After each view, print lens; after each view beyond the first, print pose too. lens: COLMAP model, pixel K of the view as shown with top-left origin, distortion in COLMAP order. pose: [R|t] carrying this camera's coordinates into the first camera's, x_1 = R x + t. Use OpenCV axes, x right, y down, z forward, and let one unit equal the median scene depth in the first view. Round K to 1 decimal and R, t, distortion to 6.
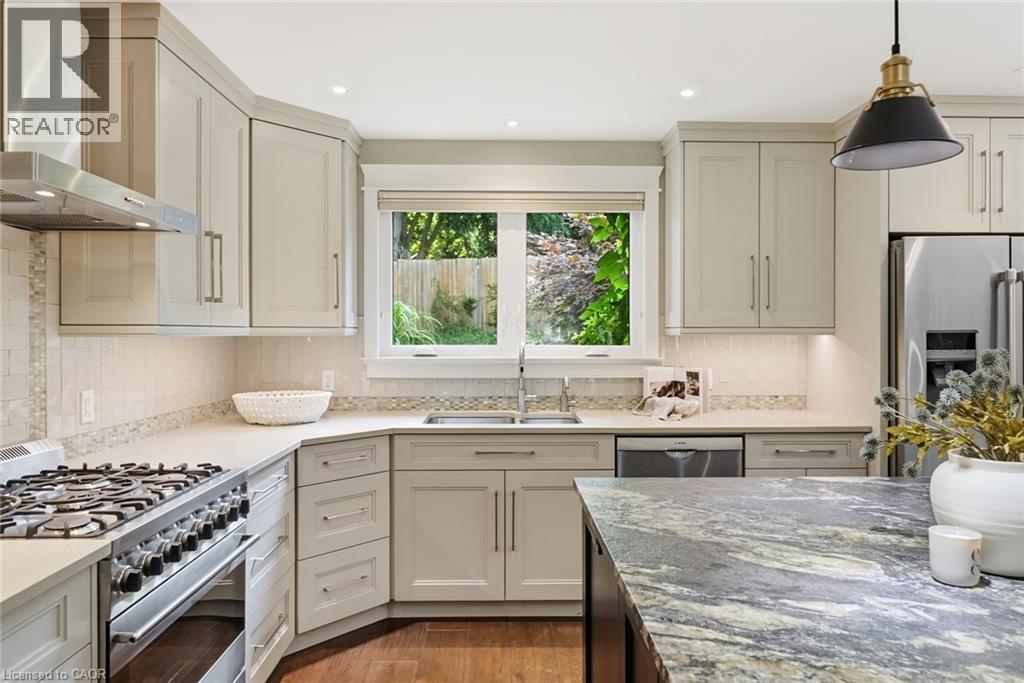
lens RADIAL K [[683.6, 0, 512.0], [0, 683.6, 341.5], [0, 0, 1]] dist [0.000481, 0.000345]
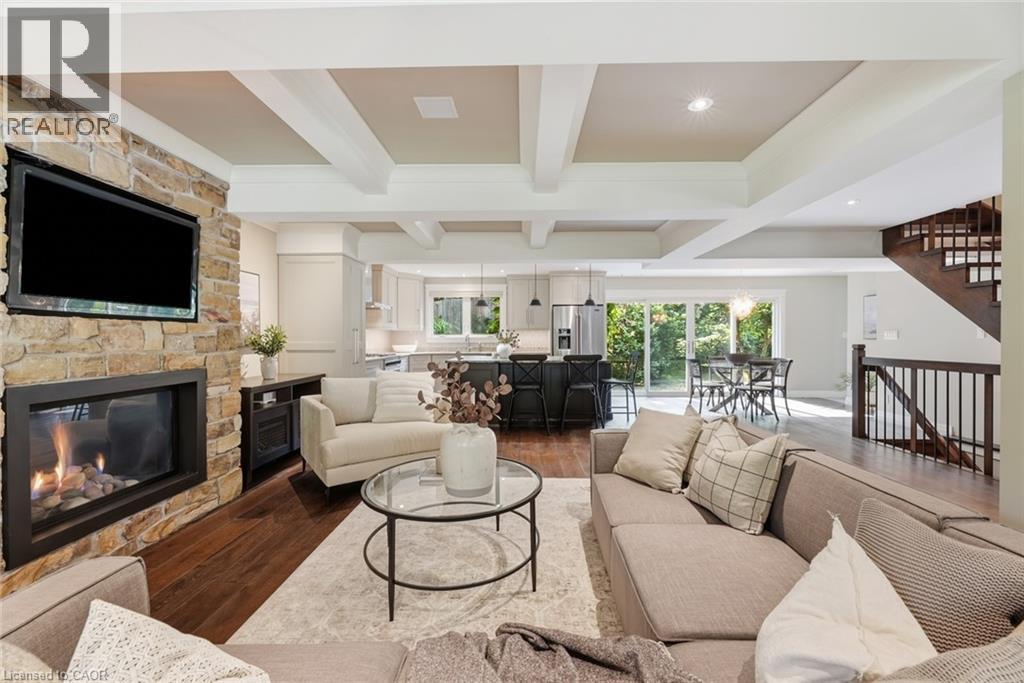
lens RADIAL K [[423.3, 0, 513.8], [0, 423.3, 338.3], [0, 0, 1]] dist [0.000014, -0.000024]
pose [[0.999320, -0.001533, -0.036850, 0.374312], [0.001127, 0.999939, -0.011015, 0.061054], [0.036865, 0.010966, 0.999260, -1.380105]]
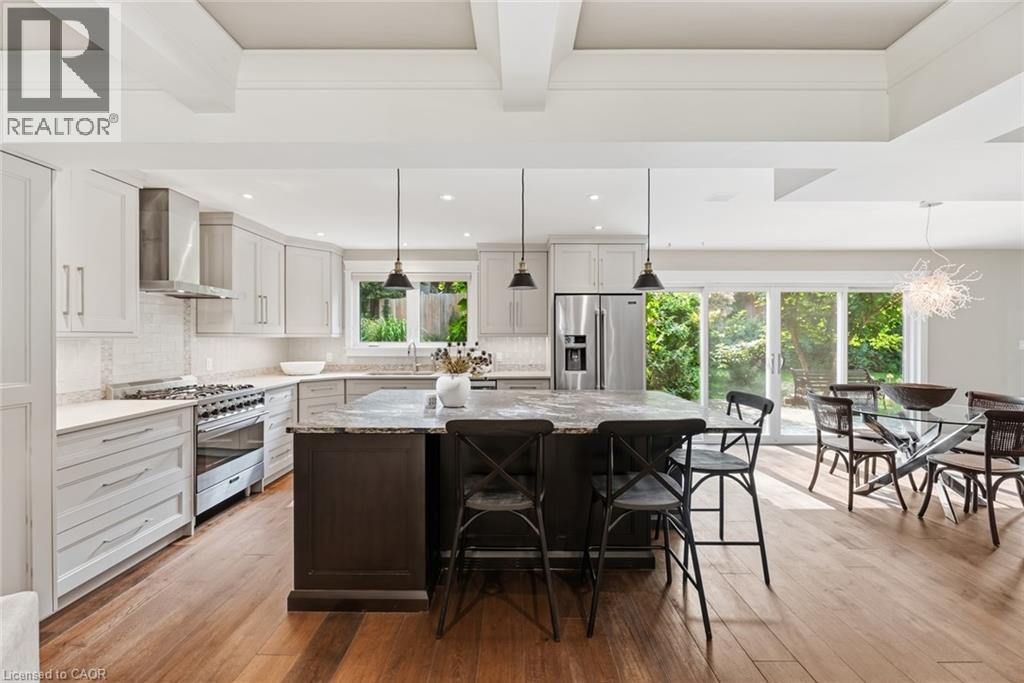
lens RADIAL K [[423.3, 0, 513.8], [0, 423.3, 338.3], [0, 0, 1]] dist [0.000014, -0.000024]
pose [[0.999849, 0.000351, -0.017350, 0.396904], [-0.000467, 0.999978, -0.006680, 0.004152], [0.017348, 0.006687, 0.999827, -0.412394]]
